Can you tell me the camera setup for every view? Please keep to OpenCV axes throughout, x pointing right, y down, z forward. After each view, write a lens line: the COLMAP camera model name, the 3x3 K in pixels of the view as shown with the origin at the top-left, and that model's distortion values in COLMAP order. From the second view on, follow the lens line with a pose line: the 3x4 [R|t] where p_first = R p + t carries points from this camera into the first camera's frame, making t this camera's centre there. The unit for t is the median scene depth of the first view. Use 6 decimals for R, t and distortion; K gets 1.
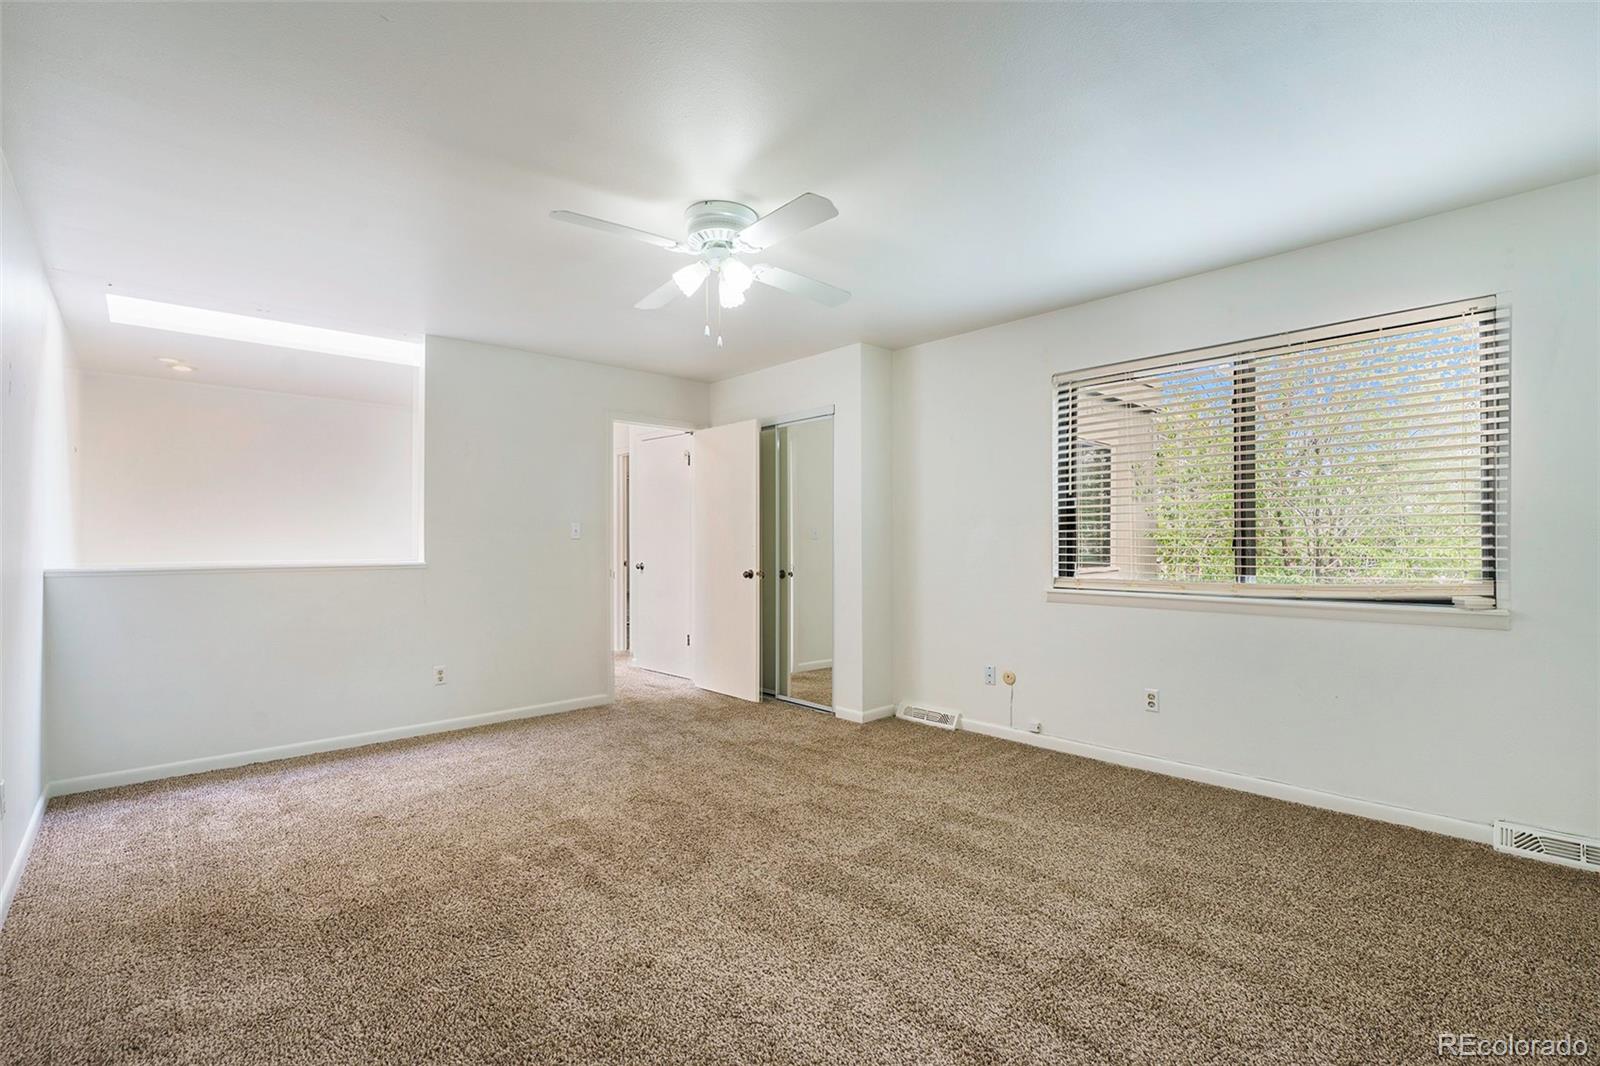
lens RADIAL K [[737.3, 0, 805.5], [0, 737.3, 547.6], [0, 0, 1]] dist [0.000671, 0.000196]
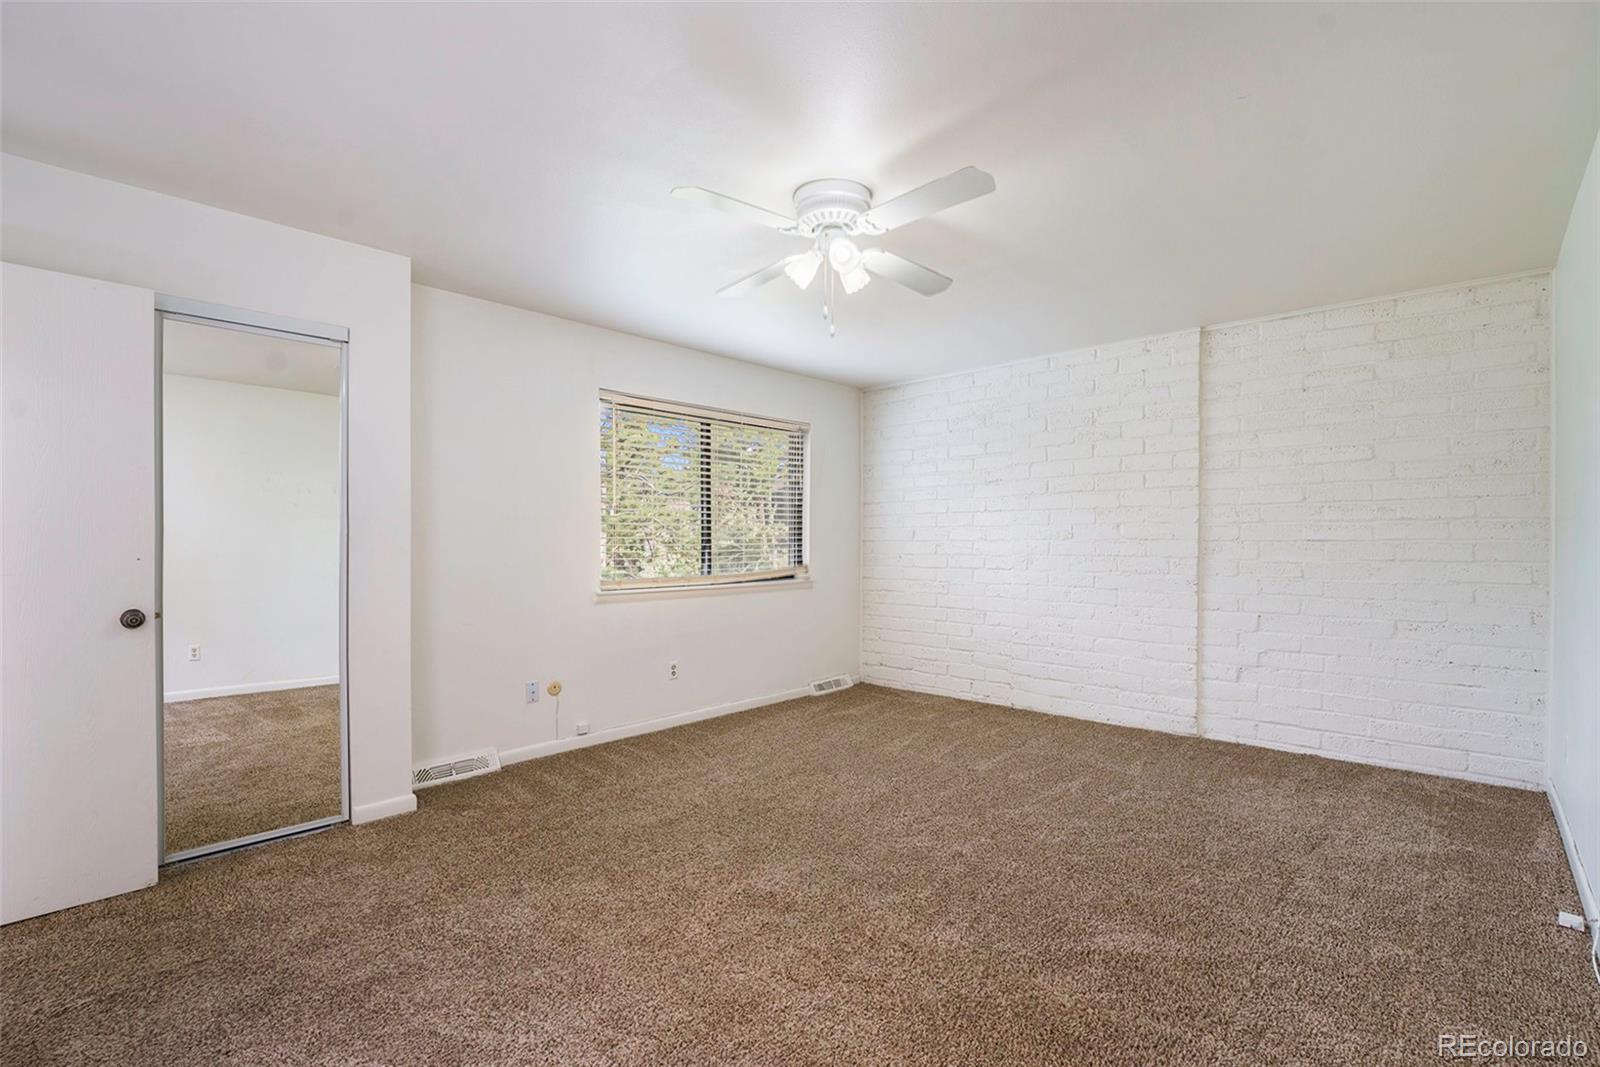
lens RADIAL K [[726.6, 0, 800.0], [0, 726.6, 533.5], [0, 0, 1]] dist [-0.002941, -0.000665]
pose [[-0.078338, 0.020989, 0.996706, -0.803623], [0.012170, 0.999724, -0.020096, -0.001491], [-0.996853, 0.010556, -0.078572, 0.878346]]
